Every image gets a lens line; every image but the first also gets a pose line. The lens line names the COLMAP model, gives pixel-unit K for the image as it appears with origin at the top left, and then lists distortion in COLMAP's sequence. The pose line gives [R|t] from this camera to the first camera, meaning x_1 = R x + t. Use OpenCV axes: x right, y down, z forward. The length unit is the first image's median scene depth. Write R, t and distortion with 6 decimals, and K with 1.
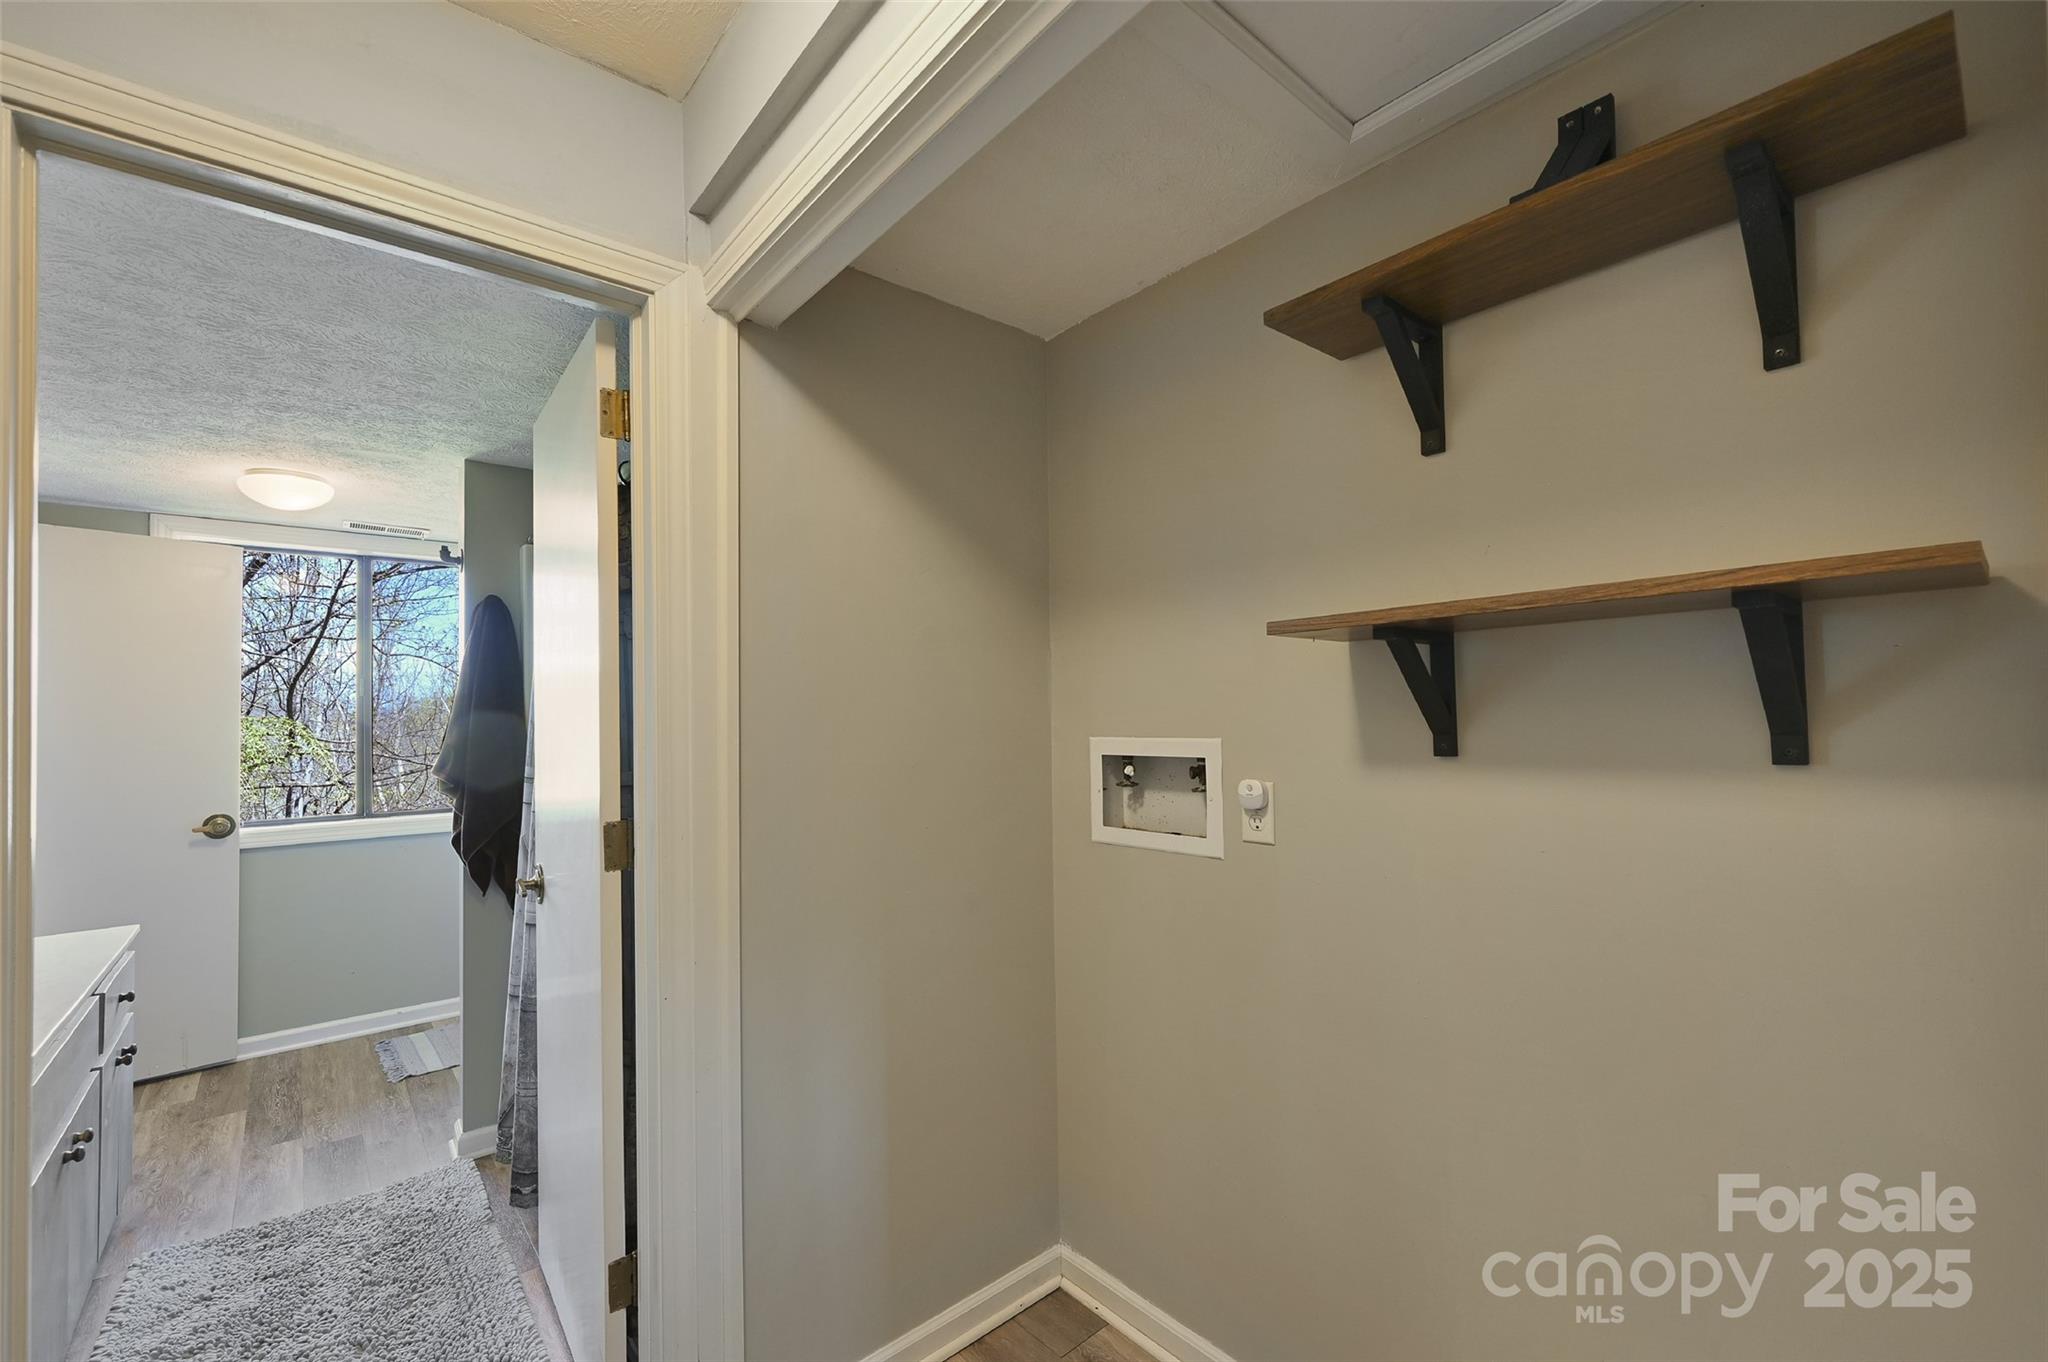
lens RADIAL K [[839.5, 0, 1024.0], [0, 839.5, 681.0], [0, 0, 1]] dist [-0.000001, -0.000005]
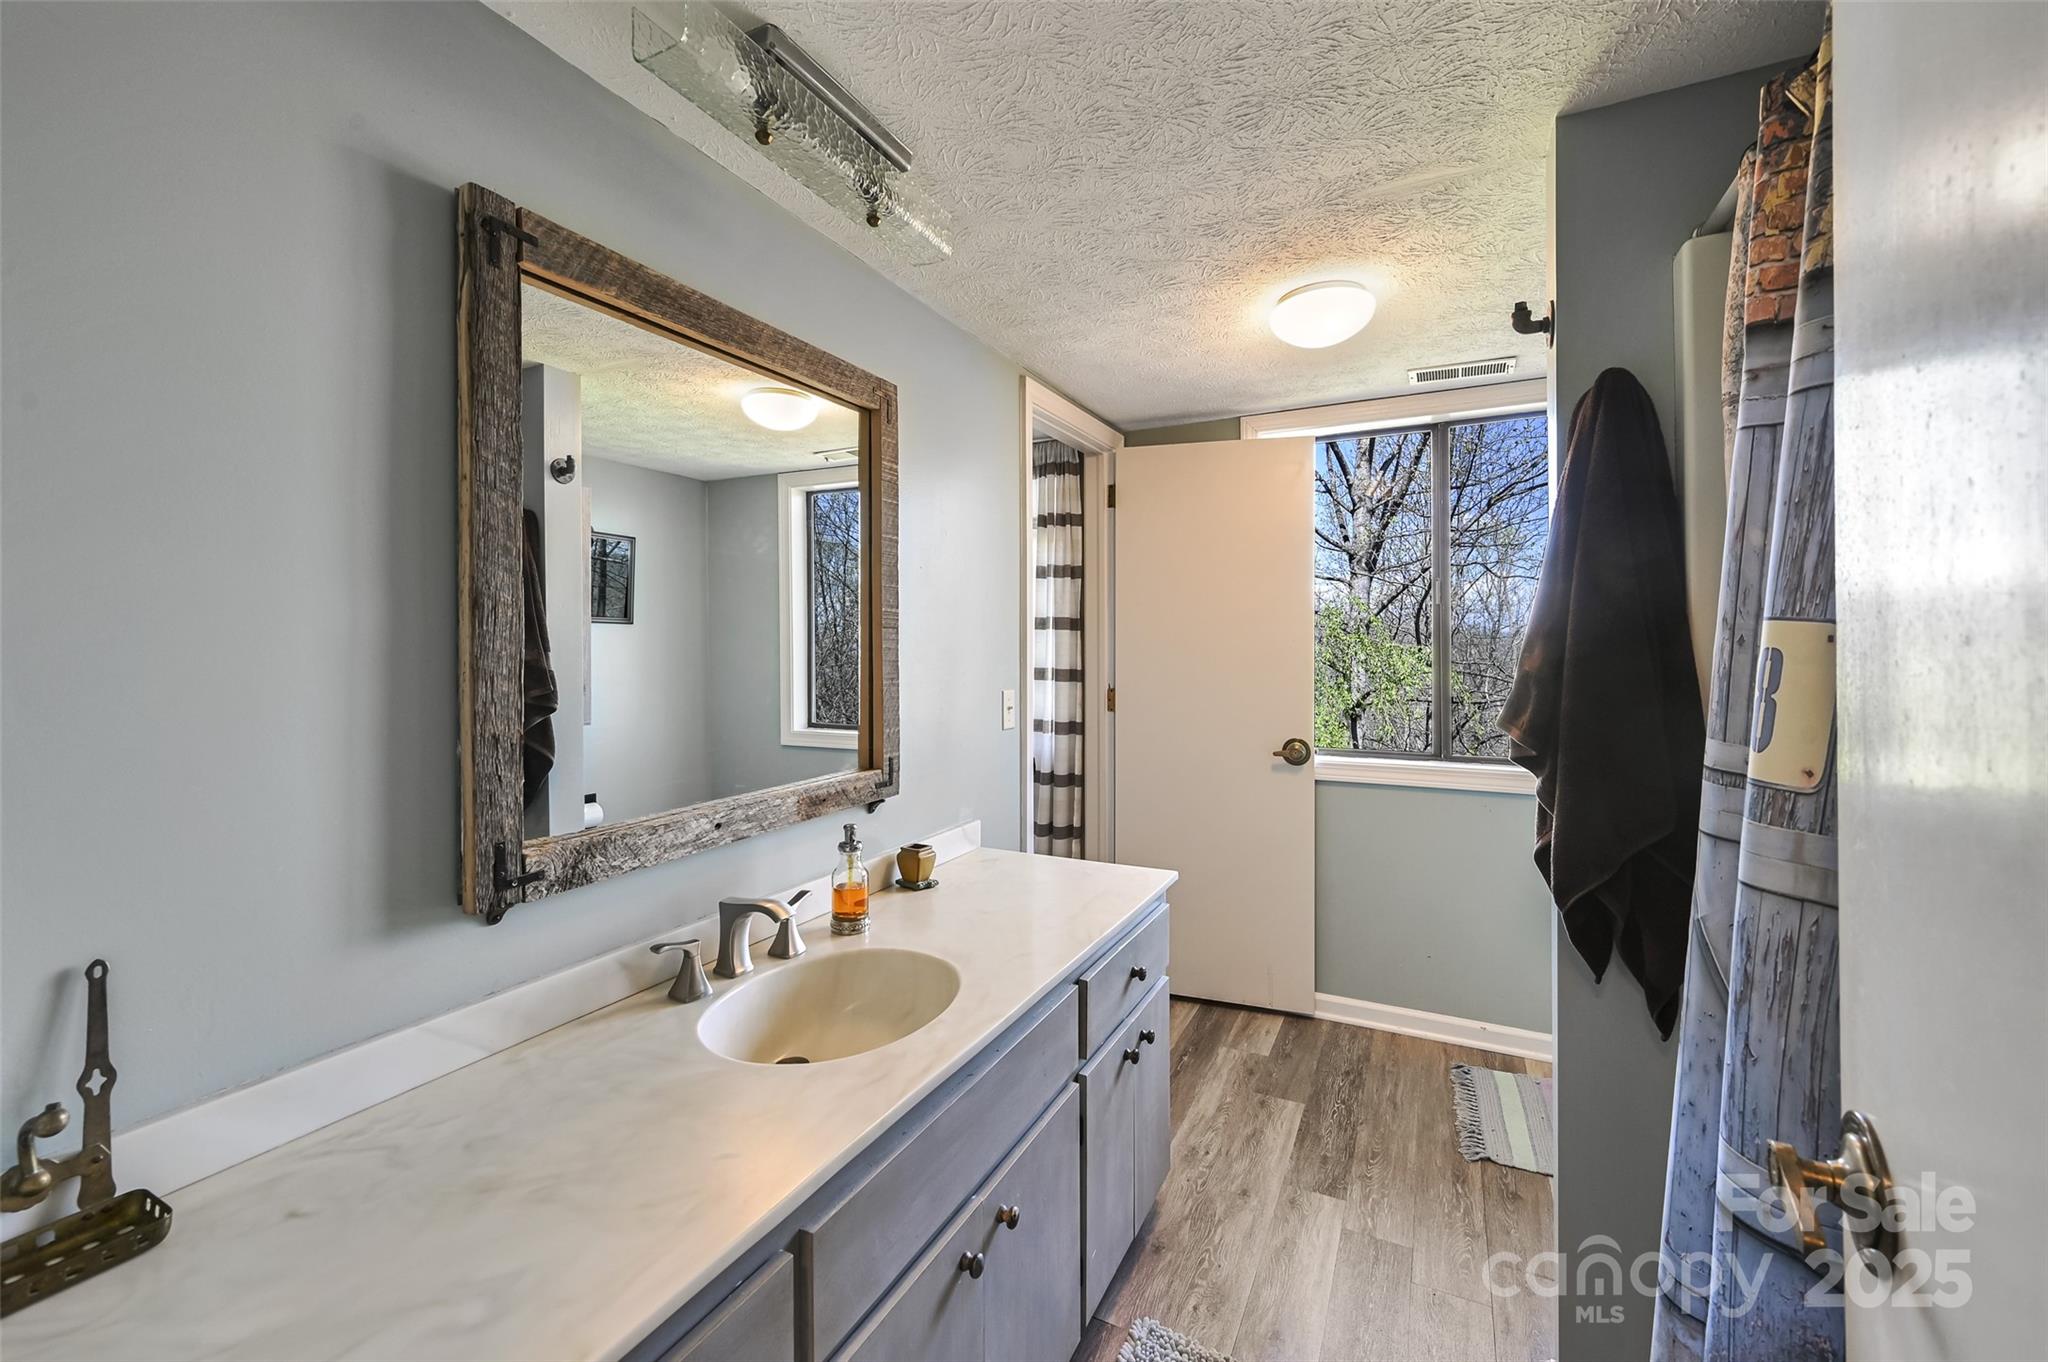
lens RADIAL K [[823.5, 0, 1025.7], [0, 823.5, 658.2], [0, 0, 1]] dist [0.000342, 0.000136]
pose [[0.380416, 0.024905, -0.924480, -0.281603], [0.033275, 0.998621, 0.040595, 0.030597], [0.924217, -0.046205, 0.379063, 0.441002]]
